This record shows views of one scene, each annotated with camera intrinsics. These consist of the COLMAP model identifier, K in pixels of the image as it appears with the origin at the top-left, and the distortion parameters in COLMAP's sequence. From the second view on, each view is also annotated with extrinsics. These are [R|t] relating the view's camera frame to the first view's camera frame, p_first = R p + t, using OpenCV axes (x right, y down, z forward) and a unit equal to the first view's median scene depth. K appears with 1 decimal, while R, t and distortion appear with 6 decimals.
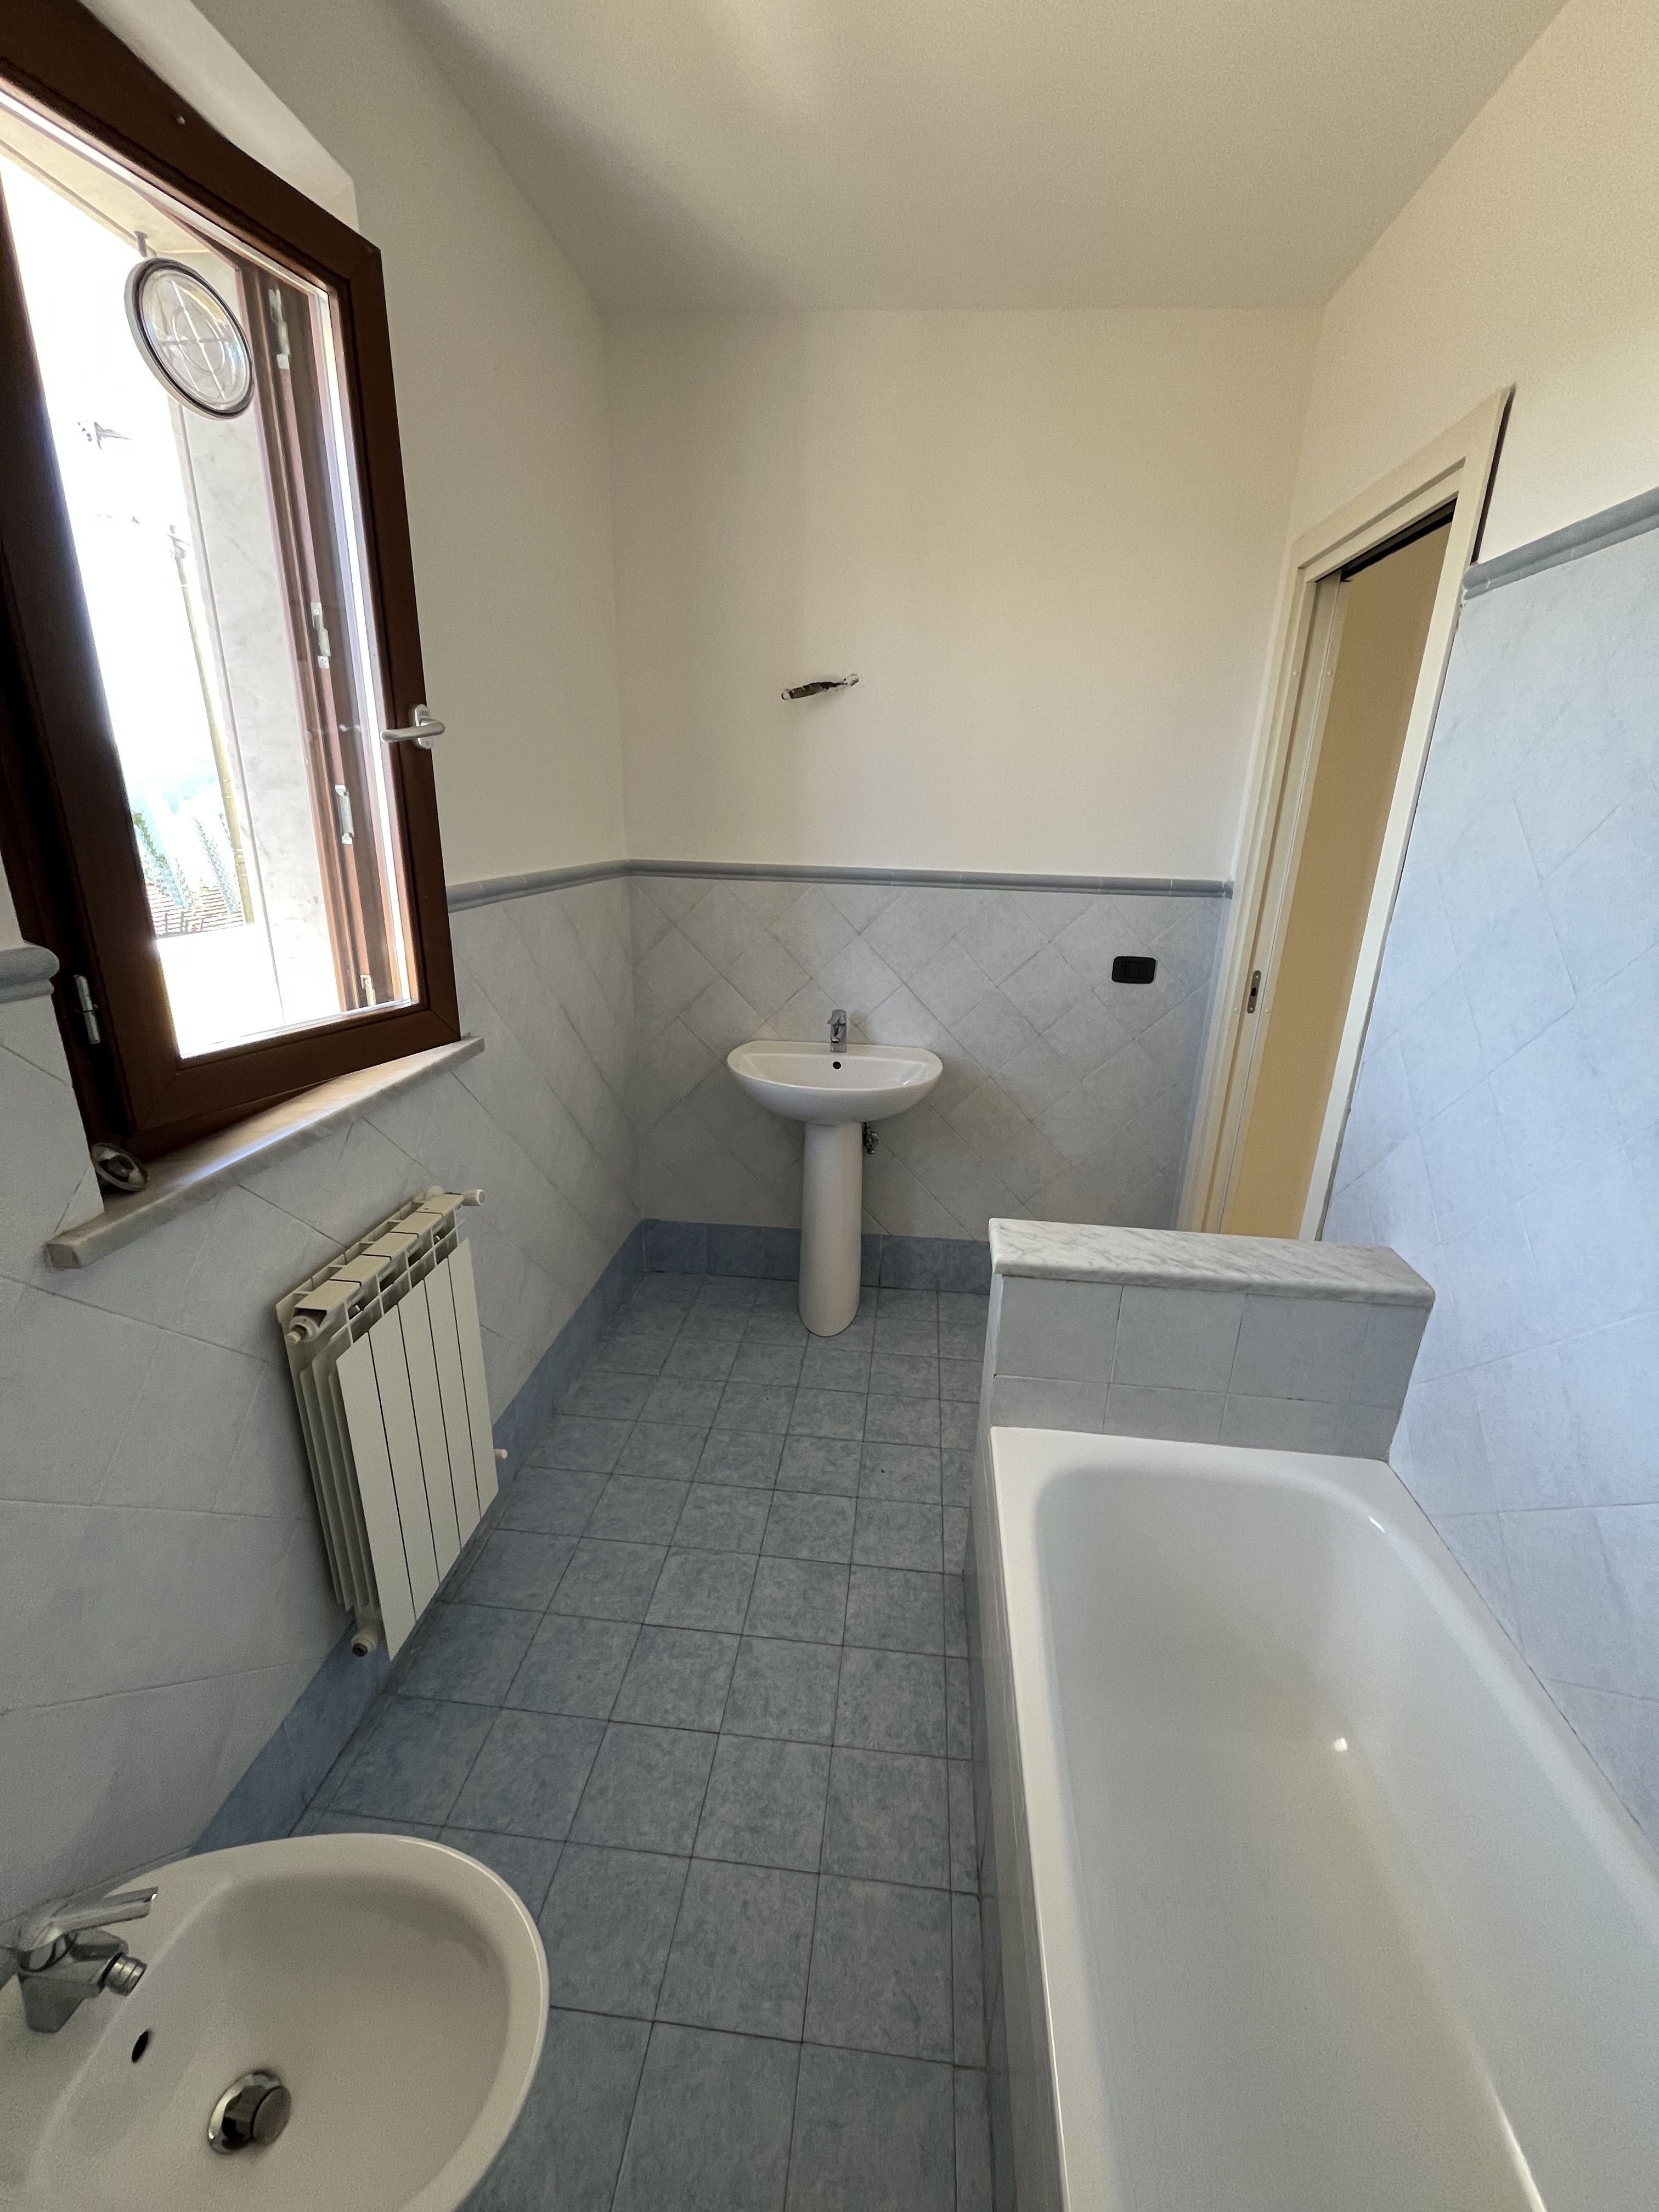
lens RADIAL K [[896.1, 0, 833.7], [0, 896.1, 1116.5], [0, 0, 1]] dist [0.000295, -0.001089]
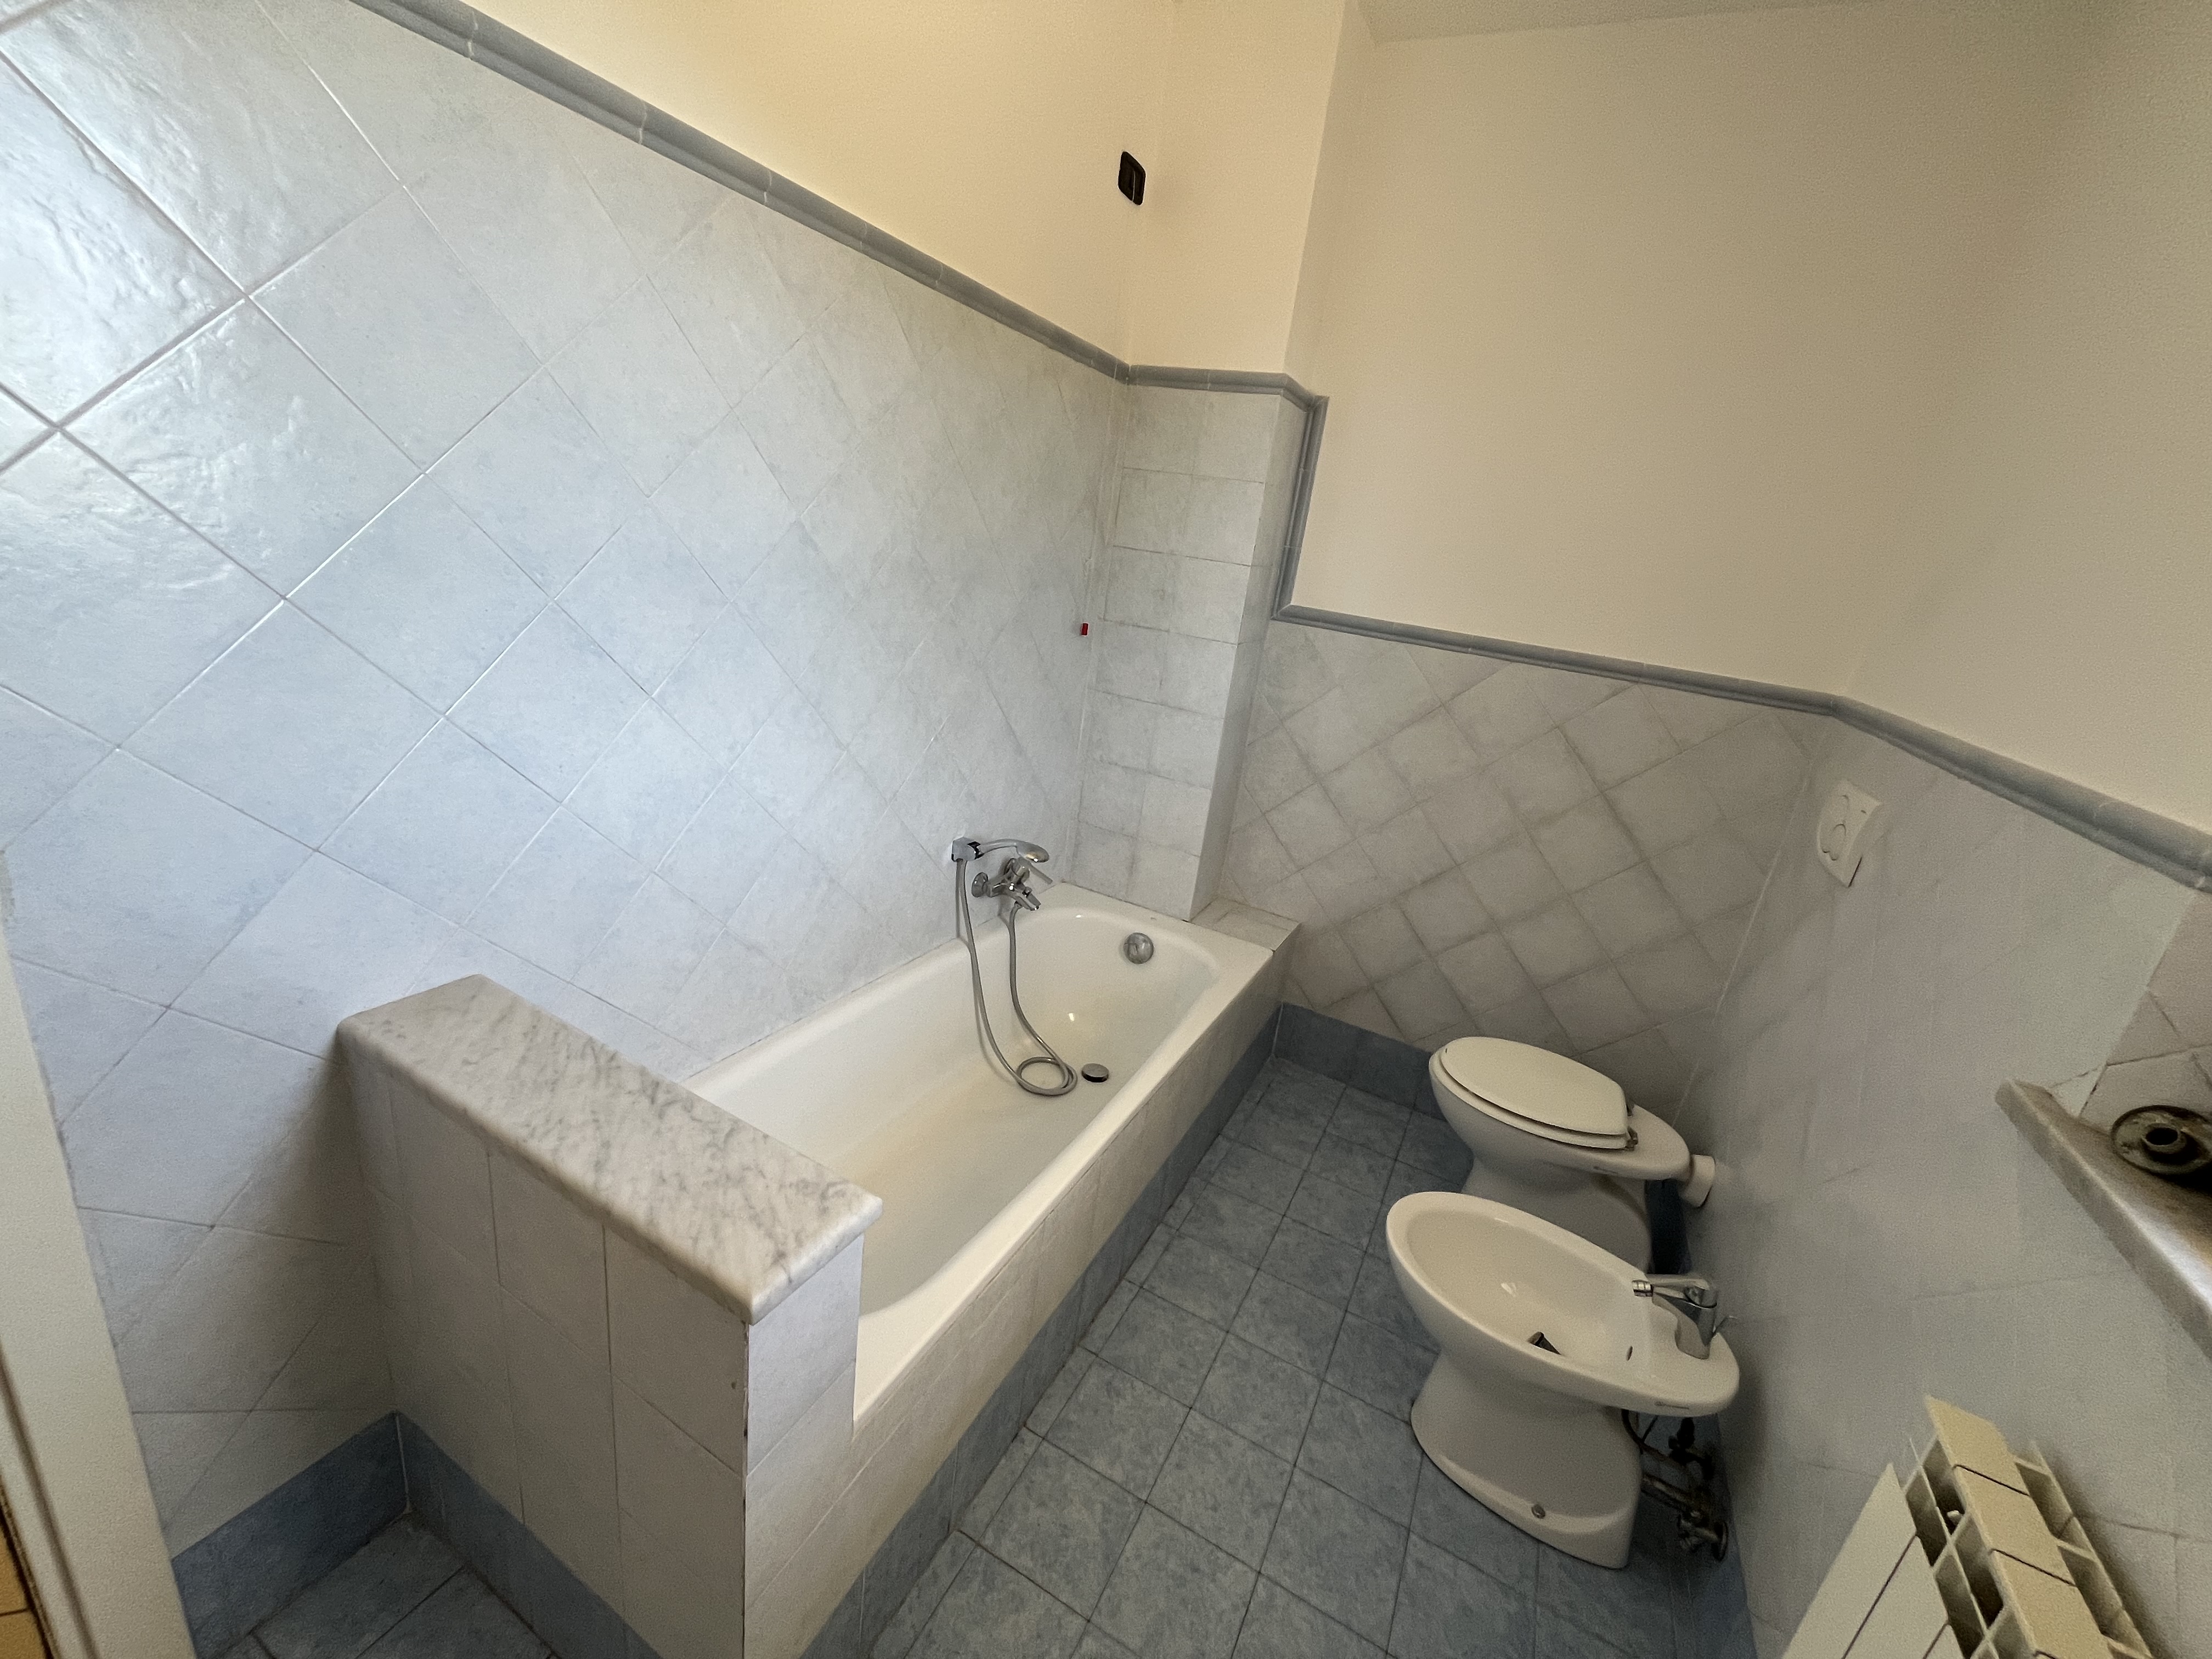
lens RADIAL K [[896.1, 0, 1110.7], [0, 896.1, 818.1], [0, 0, 1]] dist [0.000295, -0.001089]
pose [[-0.918100, -0.256151, 0.302455, -0.090590], [-0.034116, 0.811343, 0.583574, -0.448443], [-0.394878, 0.525461, -0.753633, 1.358230]]
